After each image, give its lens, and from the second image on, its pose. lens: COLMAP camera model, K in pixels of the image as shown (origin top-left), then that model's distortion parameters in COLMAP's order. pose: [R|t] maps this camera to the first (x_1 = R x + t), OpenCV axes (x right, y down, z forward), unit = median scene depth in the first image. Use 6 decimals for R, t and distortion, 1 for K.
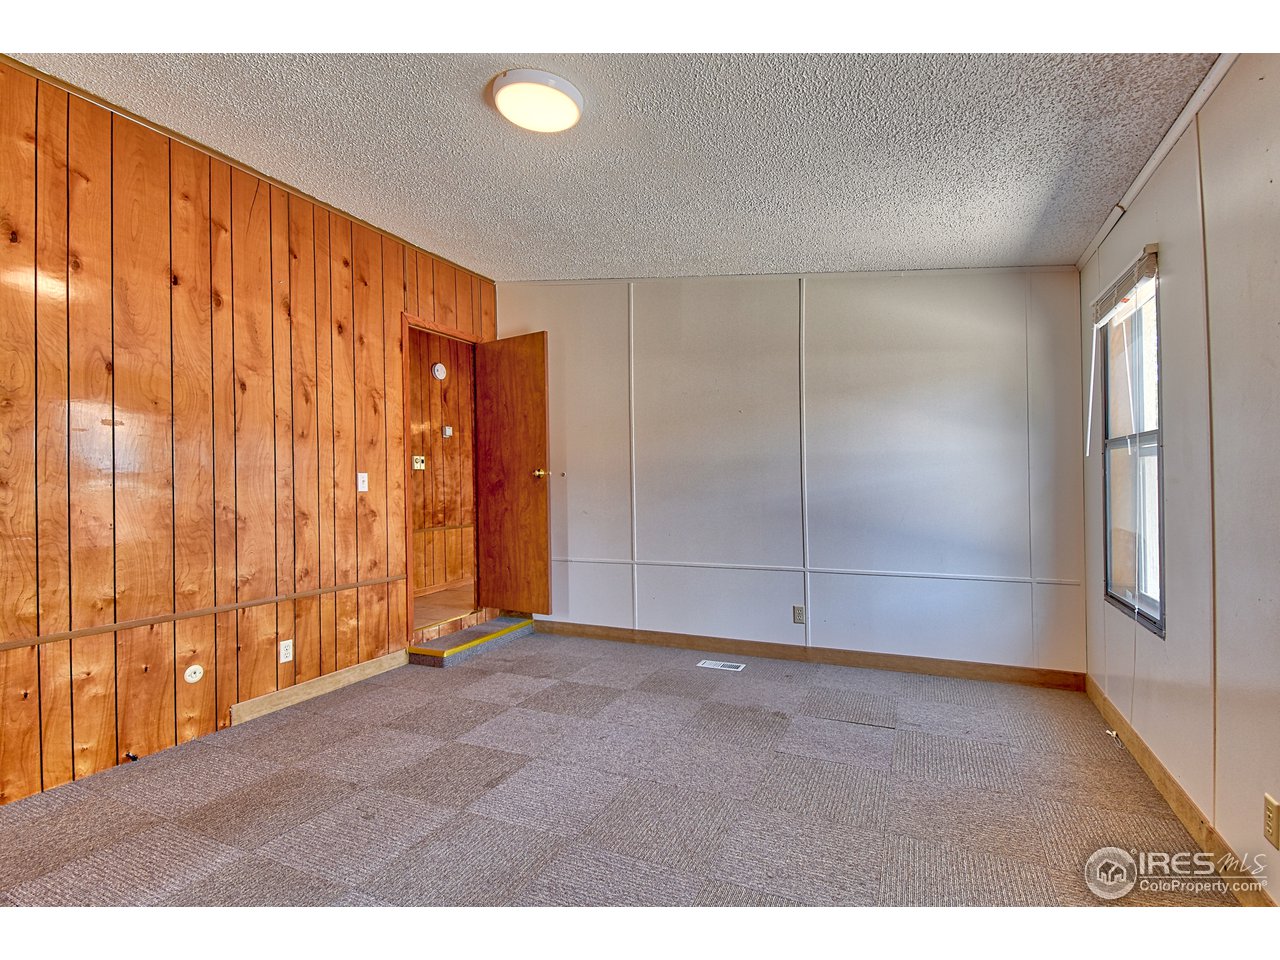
lens RADIAL K [[599.9, 0, 638.8], [0, 599.9, 482.6], [0, 0, 1]] dist [-0.013060, -0.002464]
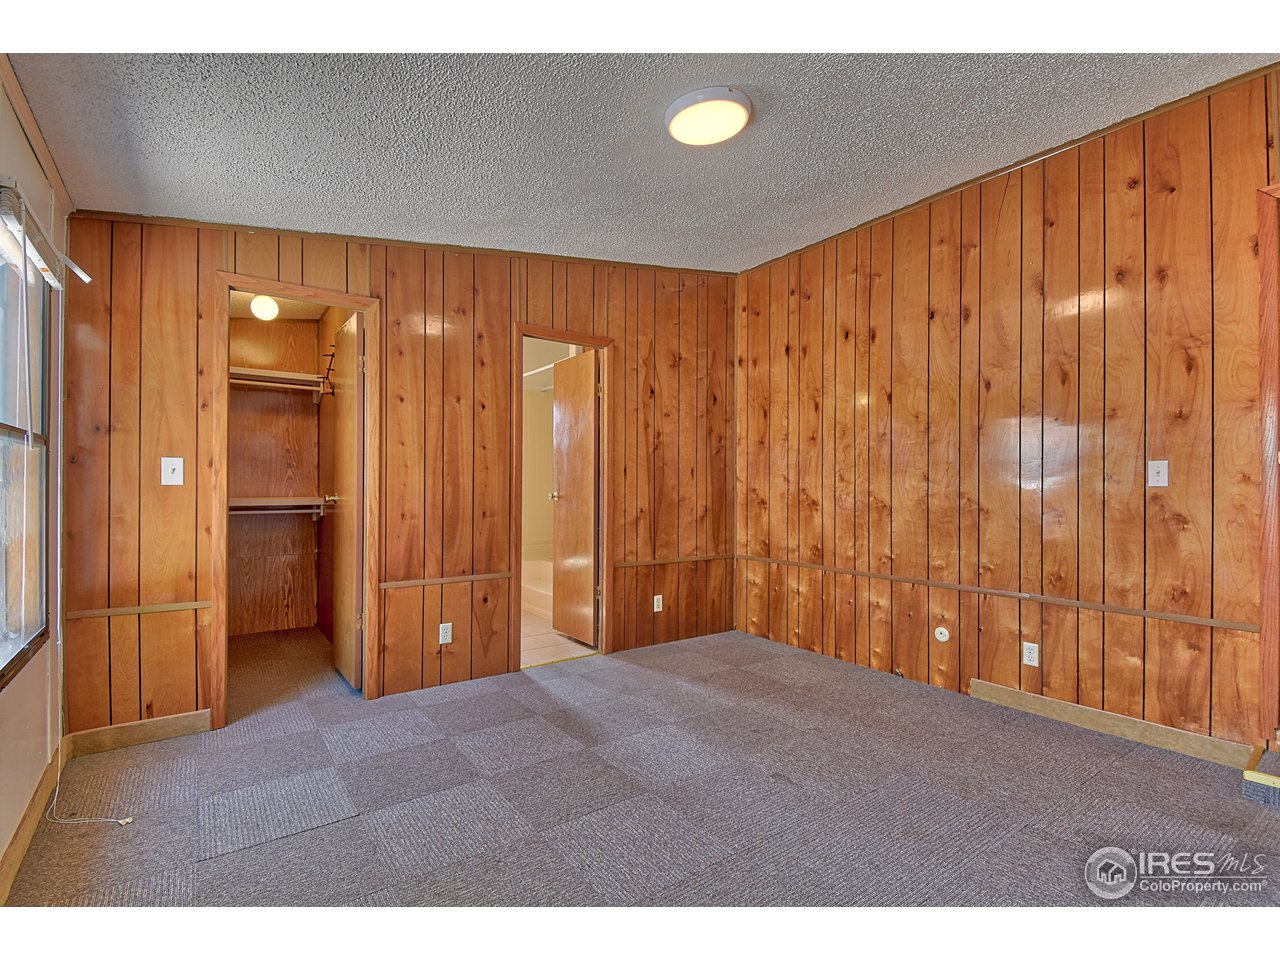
lens RADIAL K [[599.9, 0, 641.1], [0, 599.9, 484.6], [0, 0, 1]] dist [-0.013060, -0.002464]
pose [[-0.501352, 0.011755, -0.865164, 0.568149], [0.011735, 0.999908, 0.006785, 0.000413], [0.865164, -0.006751, -0.501444, 1.005443]]
